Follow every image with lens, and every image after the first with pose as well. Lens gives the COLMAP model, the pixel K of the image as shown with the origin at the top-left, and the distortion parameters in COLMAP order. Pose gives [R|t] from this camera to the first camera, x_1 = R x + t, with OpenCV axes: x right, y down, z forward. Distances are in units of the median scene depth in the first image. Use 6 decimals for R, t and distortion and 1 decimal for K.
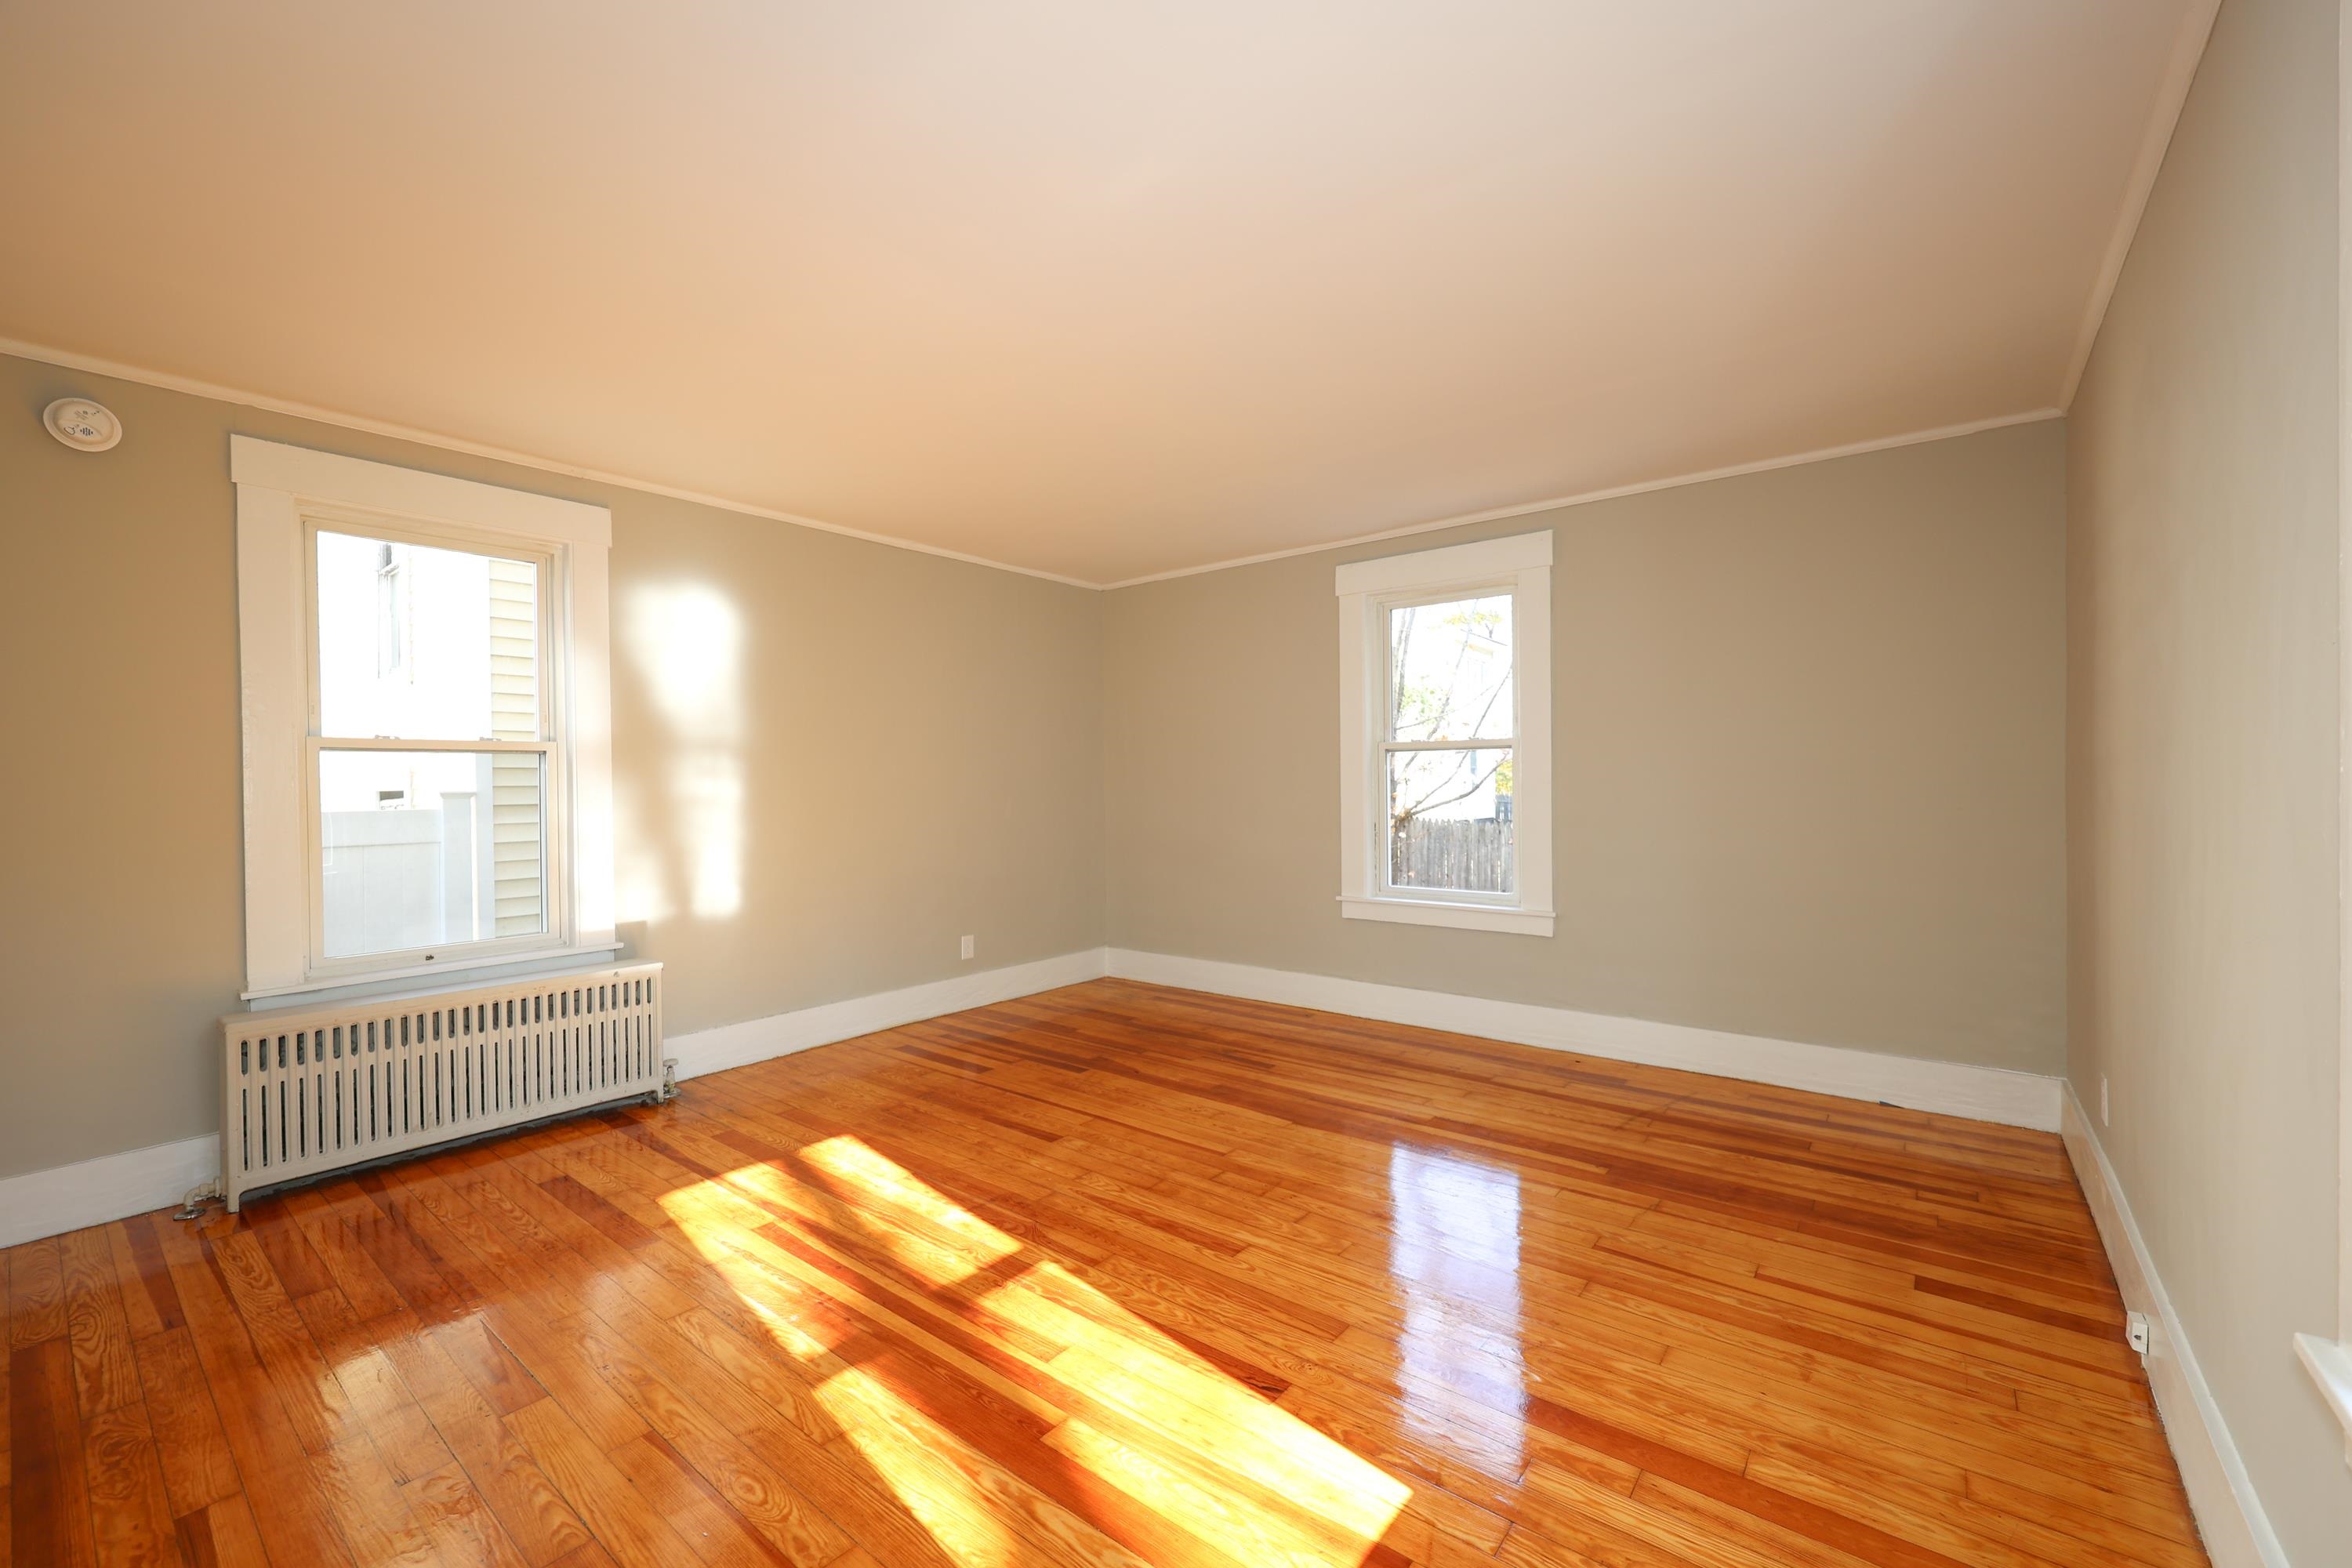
lens RADIAL K [[947.1, 0, 1182.7], [0, 947.1, 790.0], [0, 0, 1]] dist [0.004282, -0.000439]
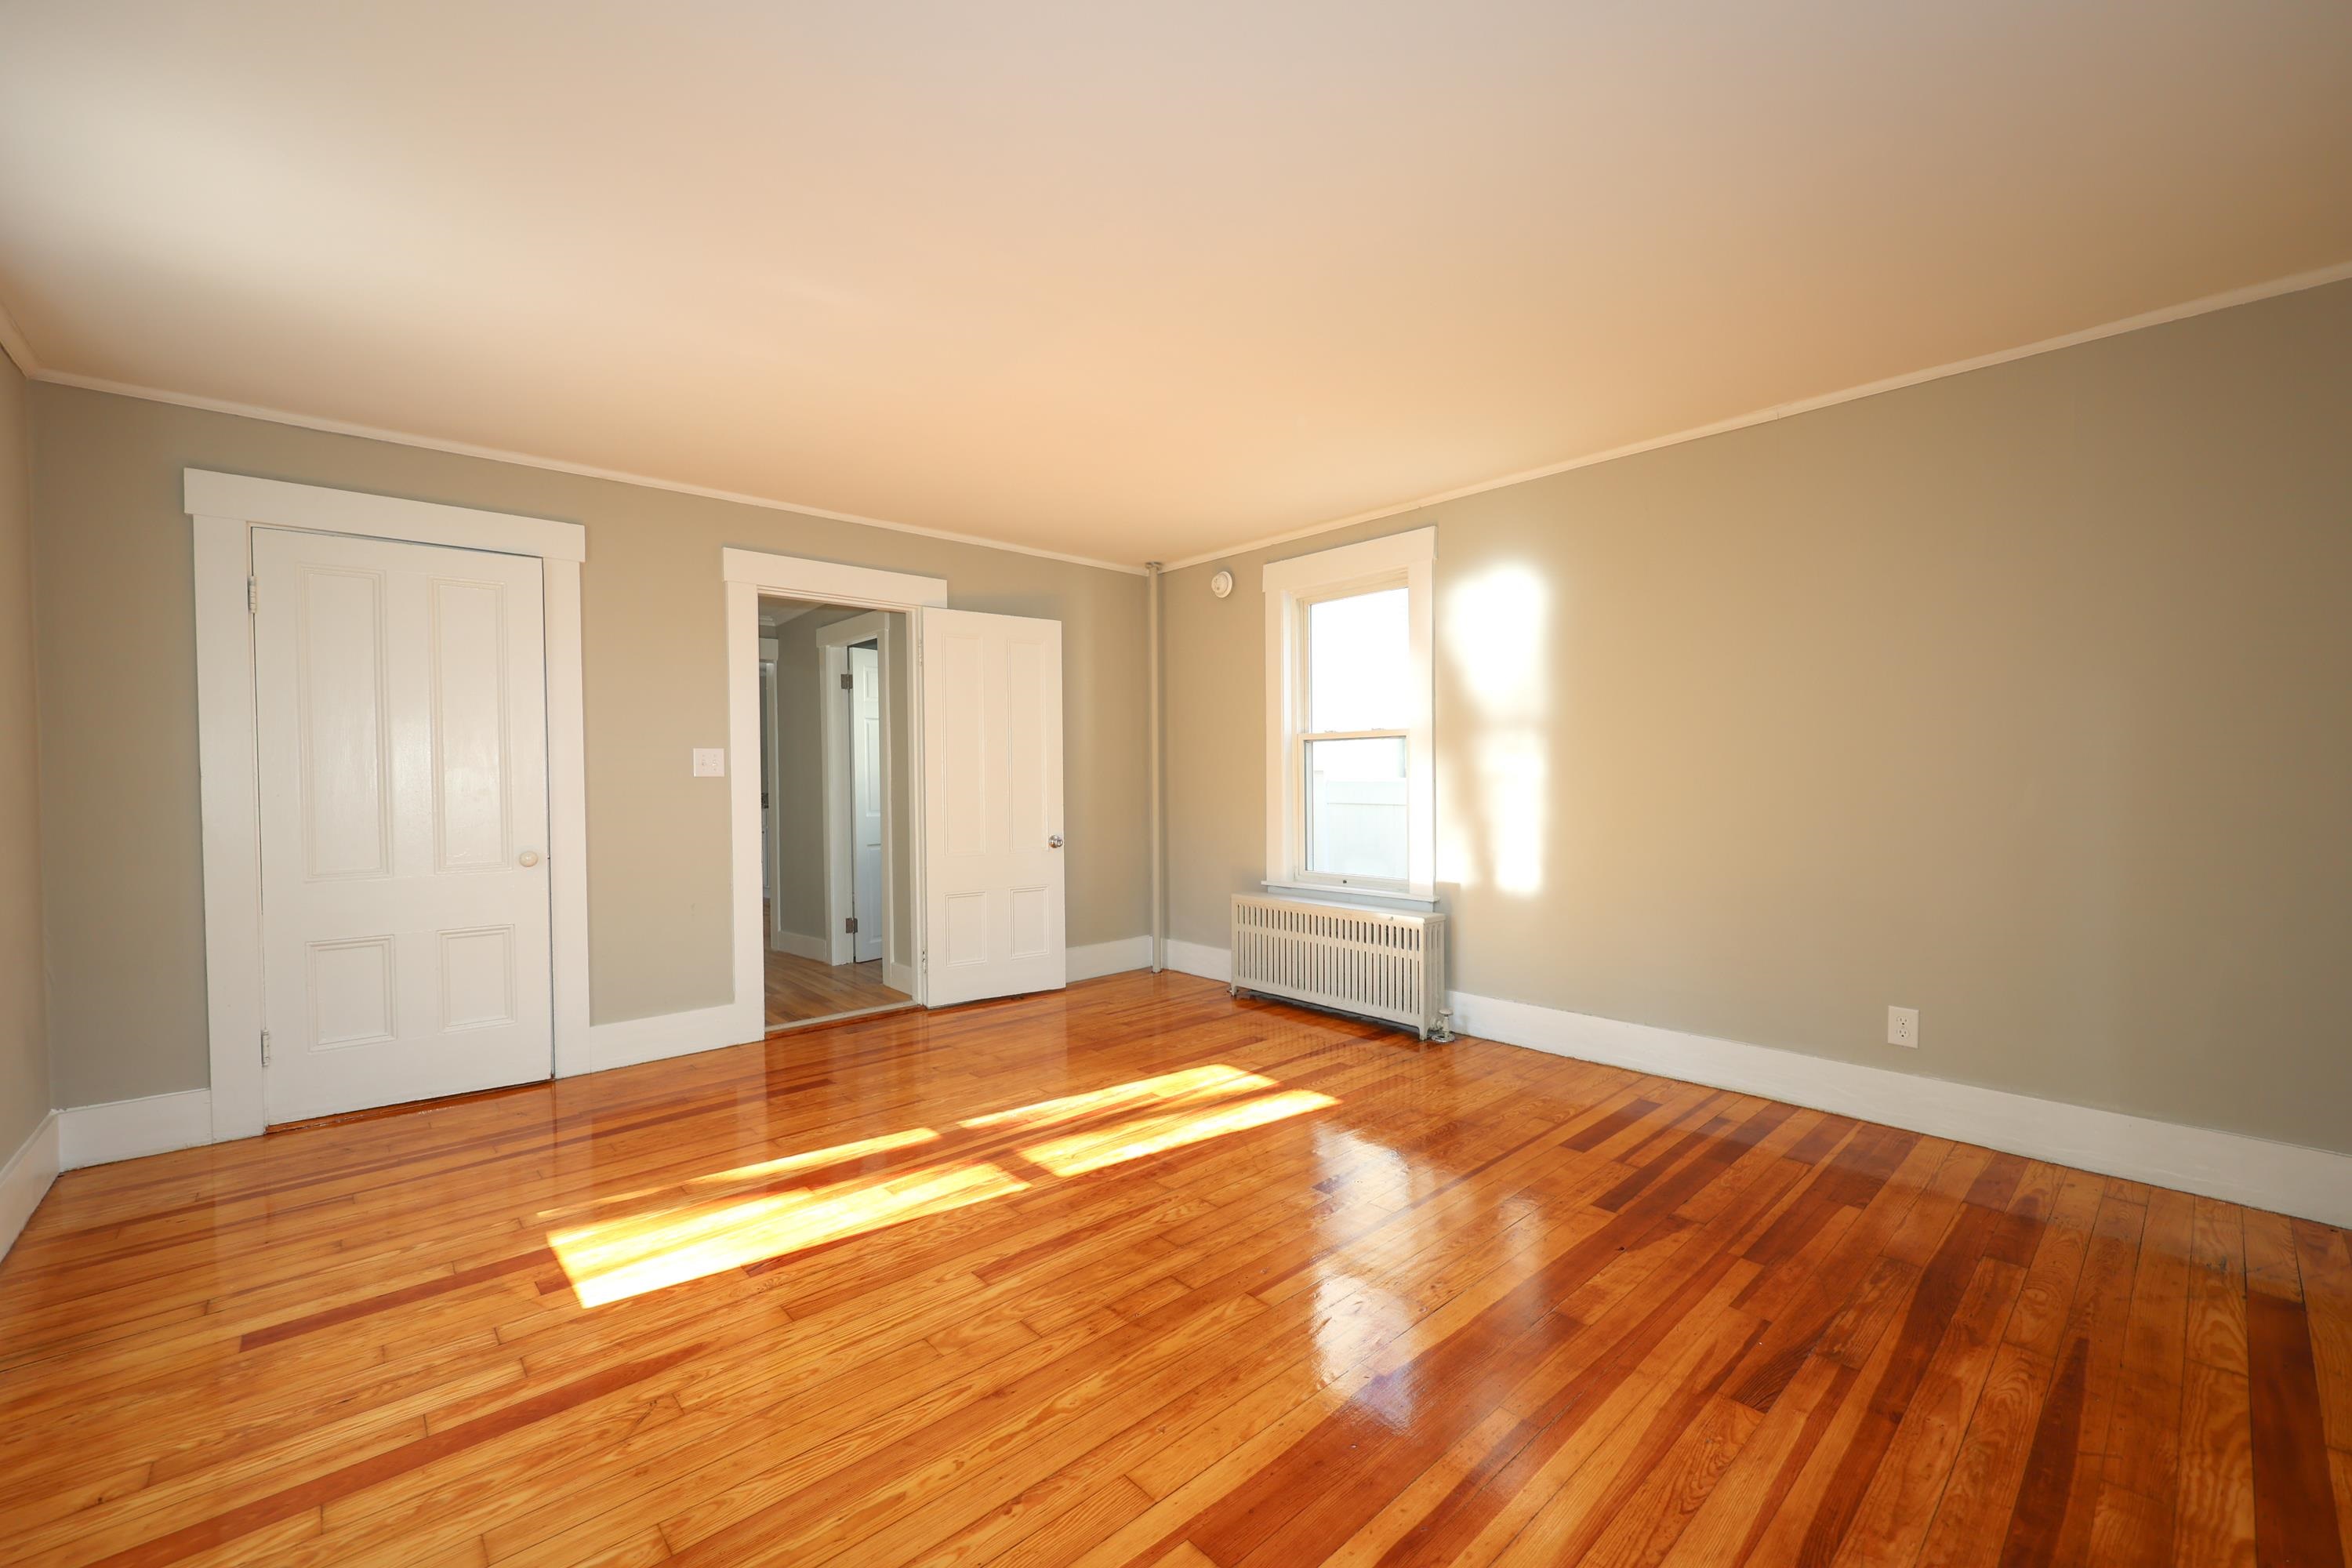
lens RADIAL K [[947.1, 0, 1182.7], [0, 947.1, 790.0], [0, 0, 1]] dist [0.004282, -0.000439]
pose [[-0.153933, 0.029098, -0.987653, 0.771002], [0.003408, 0.999576, 0.028918, -0.006833], [0.988075, 0.001085, -0.153967, 1.118967]]
